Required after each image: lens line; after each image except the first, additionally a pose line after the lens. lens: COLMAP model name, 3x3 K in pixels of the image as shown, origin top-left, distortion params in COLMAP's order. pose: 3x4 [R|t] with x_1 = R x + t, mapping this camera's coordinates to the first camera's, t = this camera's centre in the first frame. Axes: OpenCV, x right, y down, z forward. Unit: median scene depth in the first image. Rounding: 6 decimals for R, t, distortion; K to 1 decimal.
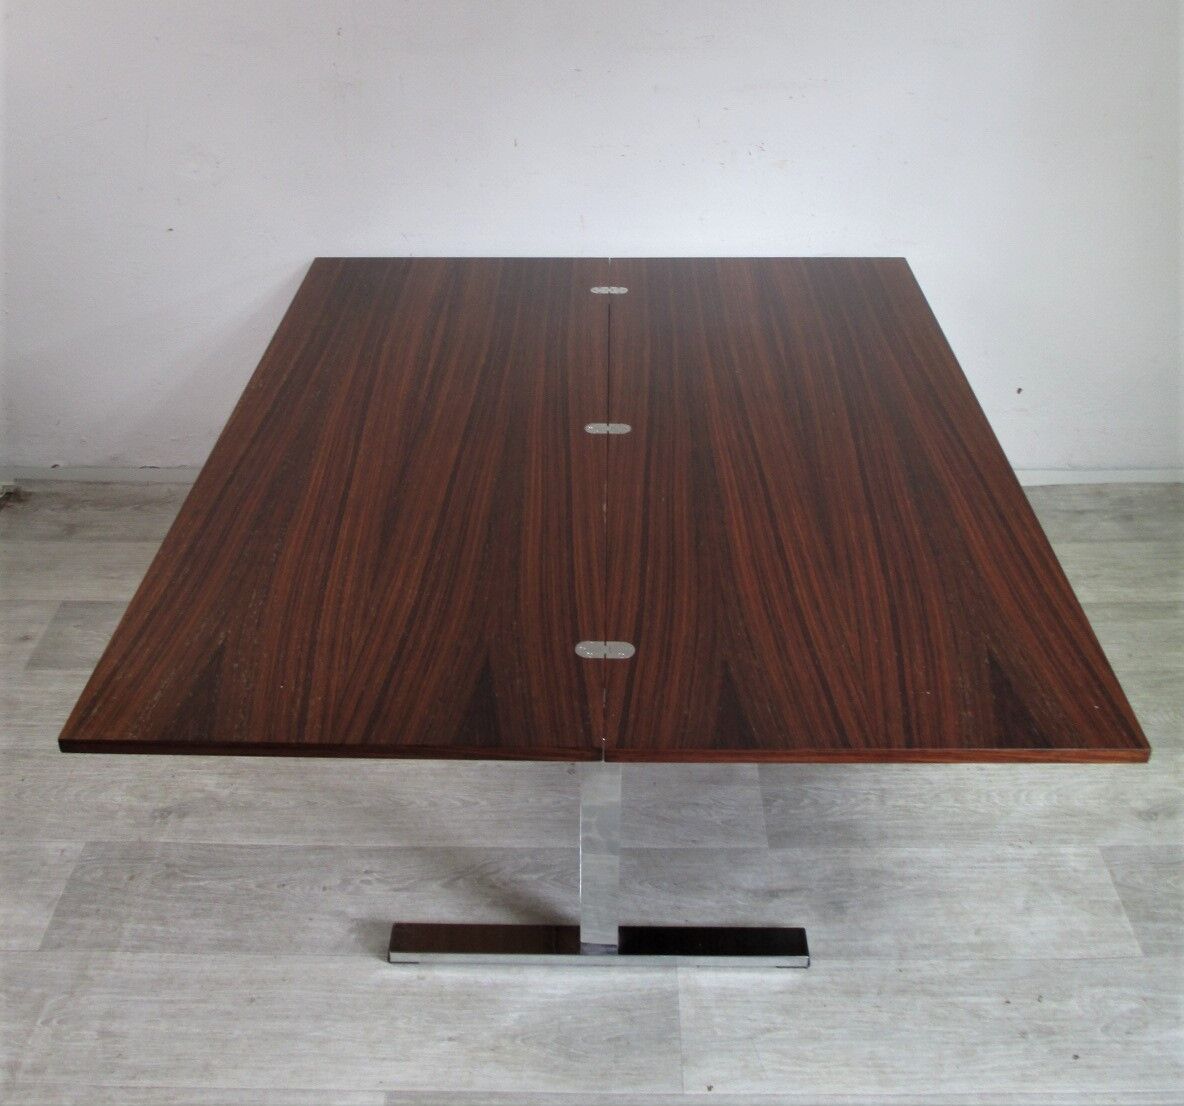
lens RADIAL K [[1307.2, 0, 582.3], [0, 1307.2, 447.0], [0, 0, 1]] dist [-0.049240, 0.000000]
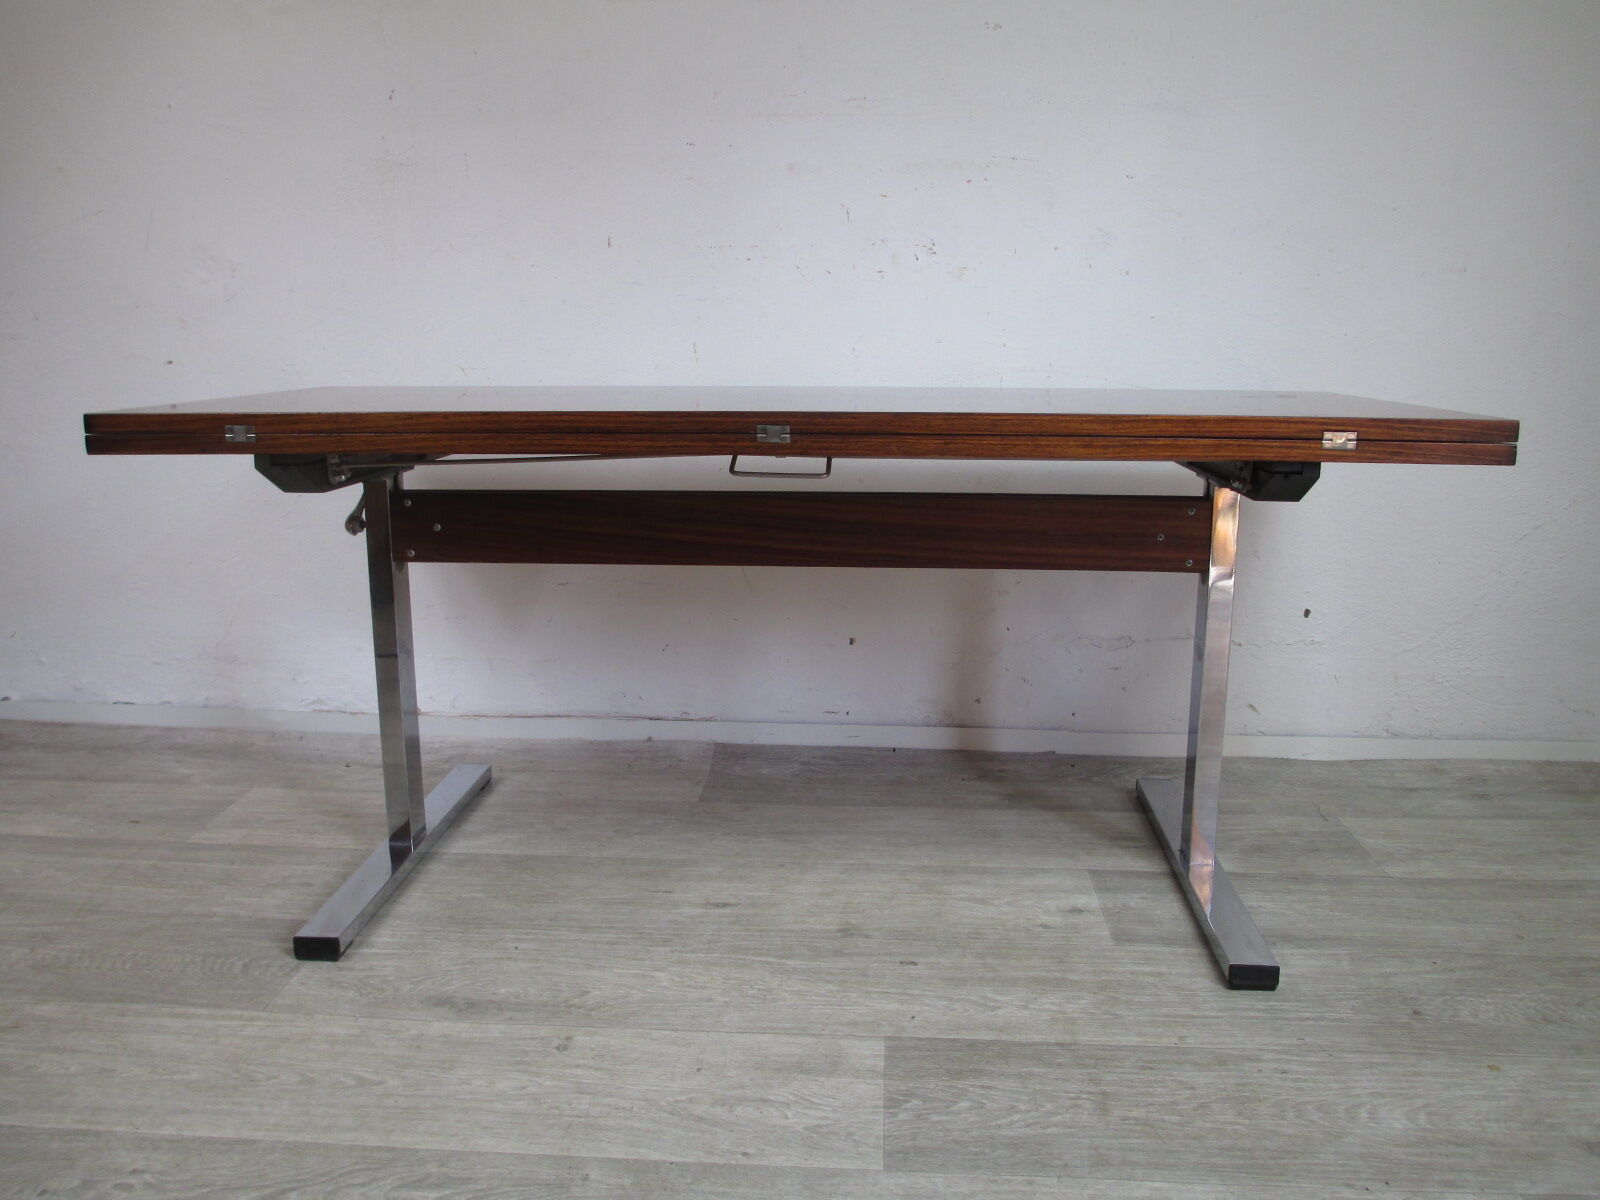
lens RADIAL K [[1320.4, 0, 789.6], [0, 1320.4, 611.2], [0, 0, 1]] dist [-0.045133, 0.007501]
pose [[0.998222, 0.023500, -0.054781, 0.133579], [-0.038576, 0.955293, -0.293135, 0.256887], [0.045443, 0.294727, 0.954500, 0.434368]]
